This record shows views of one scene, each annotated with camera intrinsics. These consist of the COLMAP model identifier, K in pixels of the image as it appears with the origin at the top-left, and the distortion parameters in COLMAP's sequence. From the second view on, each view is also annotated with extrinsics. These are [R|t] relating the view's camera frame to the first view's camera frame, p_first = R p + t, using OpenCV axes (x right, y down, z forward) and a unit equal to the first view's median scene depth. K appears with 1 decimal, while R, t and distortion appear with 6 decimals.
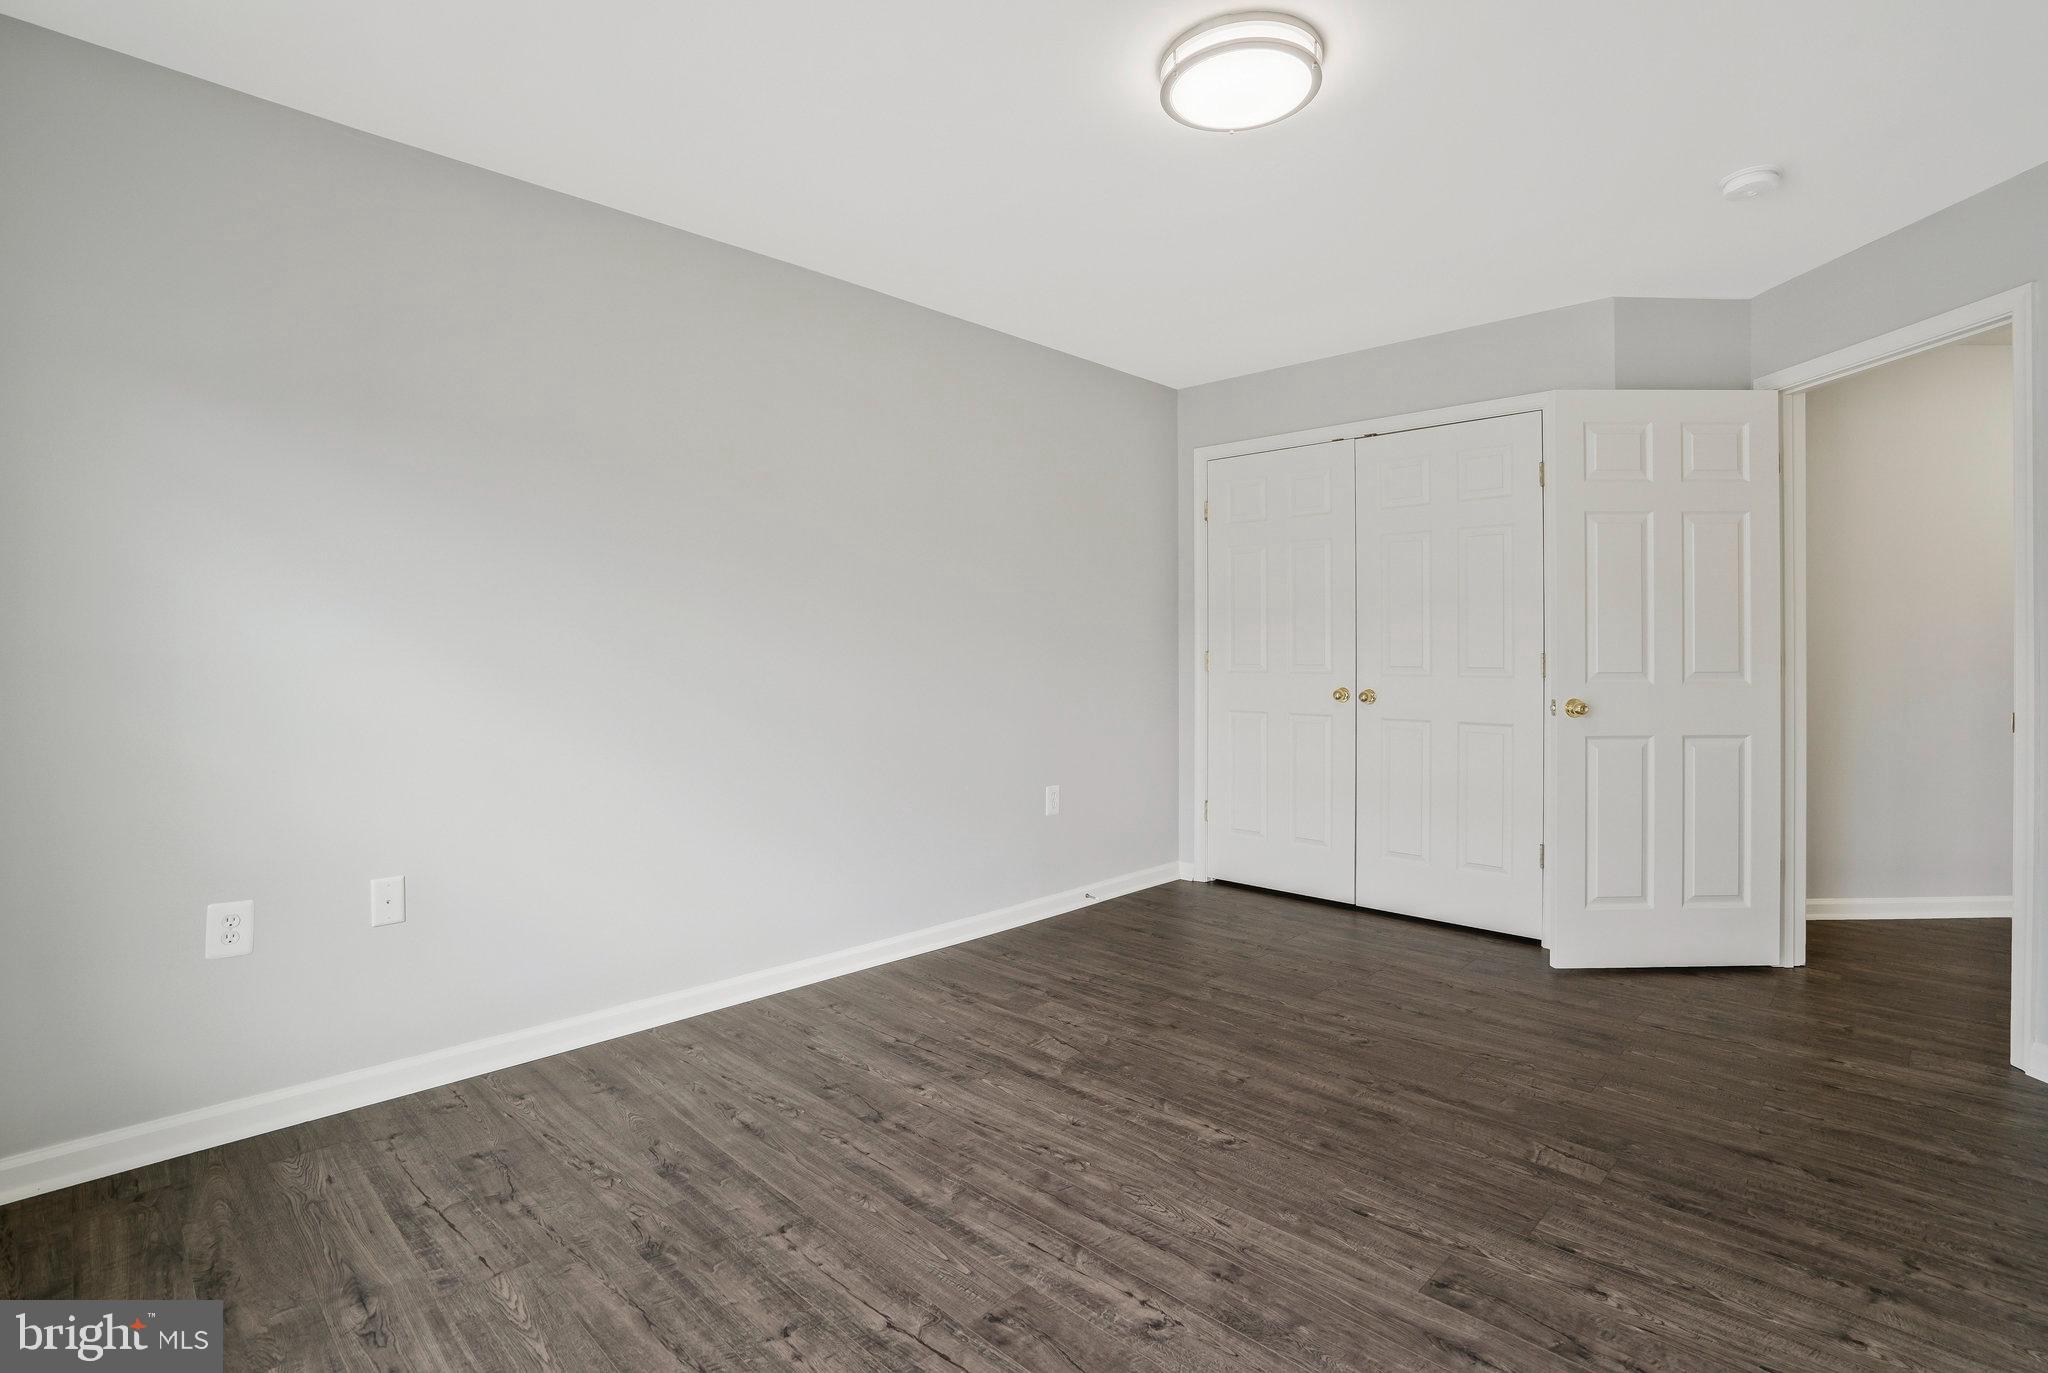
lens RADIAL K [[923.9, 0, 1024.0], [0, 923.9, 686.5], [0, 0, 1]] dist [-0.026018, 0.000596]
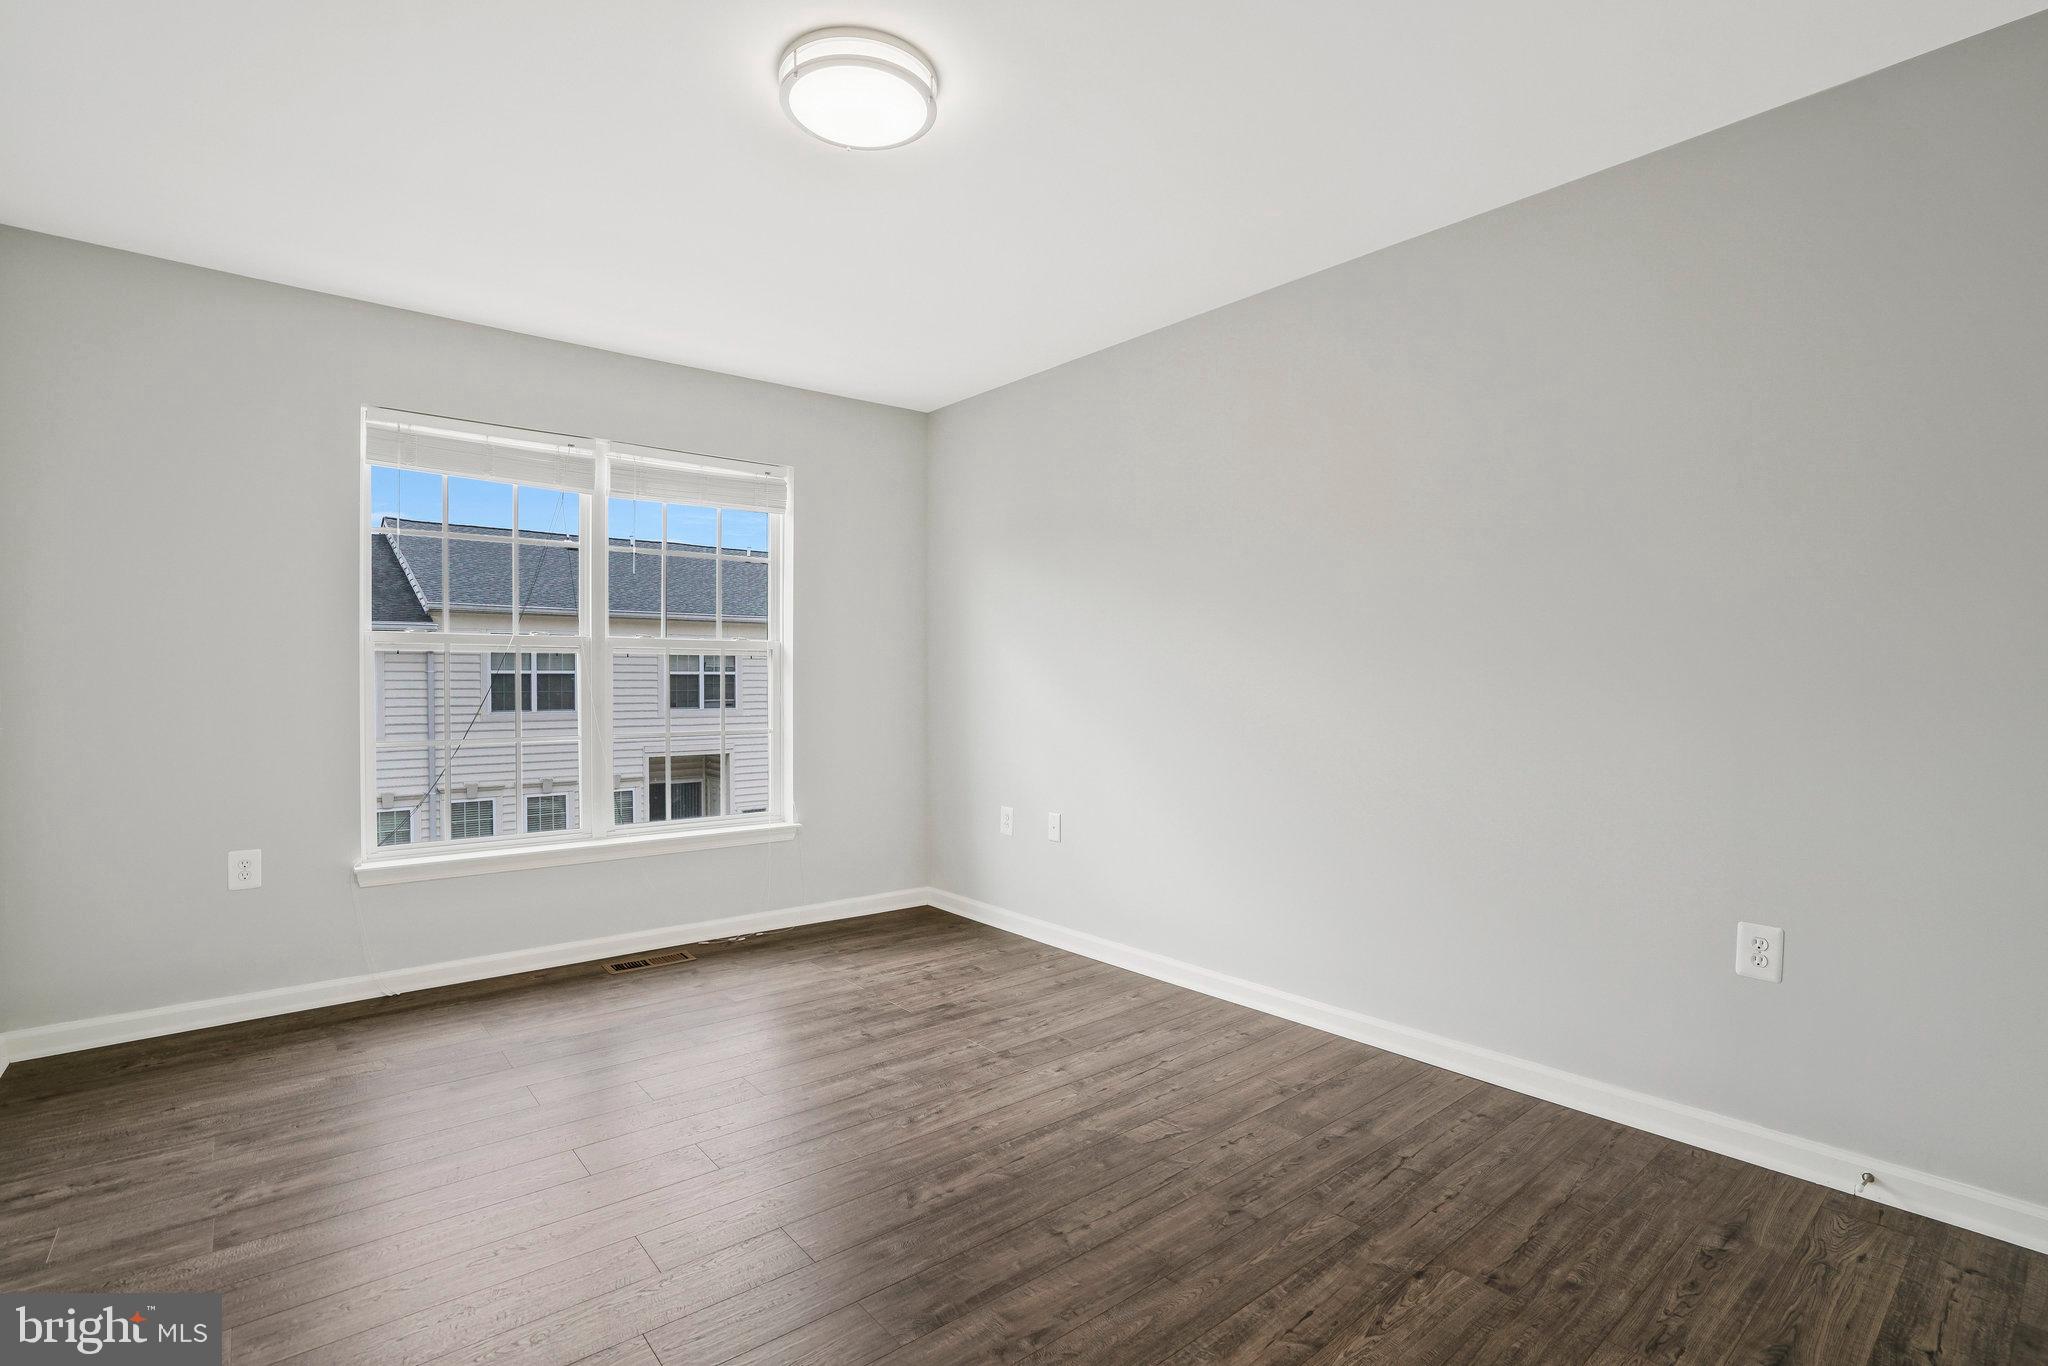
lens RADIAL K [[942.3, 0, 1016.7], [0, 942.3, 701.6], [0, 0, 1]] dist [-0.052269, 0.016762]
pose [[-0.083171, 0.015658, -0.996412, 0.968947], [-0.030953, 0.999354, 0.018288, -0.031562], [0.996054, 0.032363, -0.082633, 0.972342]]
